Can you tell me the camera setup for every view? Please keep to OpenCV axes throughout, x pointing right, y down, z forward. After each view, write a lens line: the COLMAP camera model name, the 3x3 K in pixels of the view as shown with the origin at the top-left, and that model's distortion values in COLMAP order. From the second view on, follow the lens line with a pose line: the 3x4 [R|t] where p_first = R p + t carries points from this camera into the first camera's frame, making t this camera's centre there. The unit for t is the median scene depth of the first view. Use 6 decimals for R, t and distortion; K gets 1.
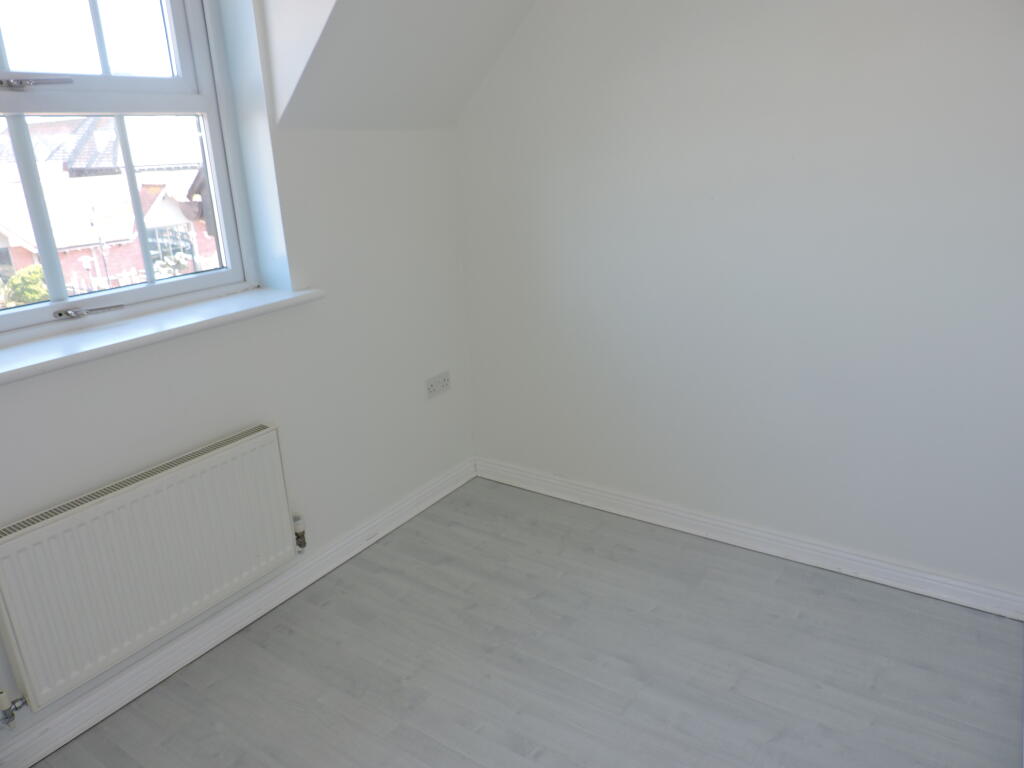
lens RADIAL K [[734.0, 0, 512.0], [0, 734.0, 384.0], [0, 0, 1]] dist [0.000036, -0.002738]
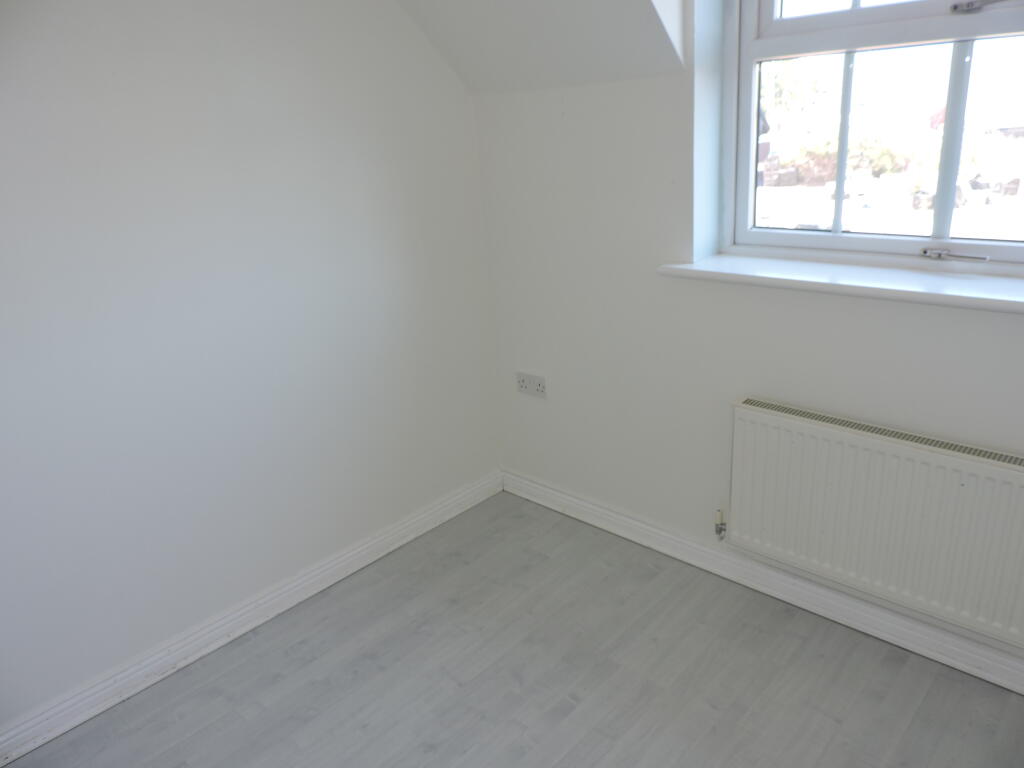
lens RADIAL K [[719.0, 0, 512.3], [0, 719.0, 359.3], [0, 0, 1]] dist [0.001334, -0.000615]
pose [[-0.153894, 0.362391, -0.919233, 0.443329], [-0.243863, 0.887607, 0.390749, -0.230743], [0.957522, 0.284301, -0.048223, 0.630588]]
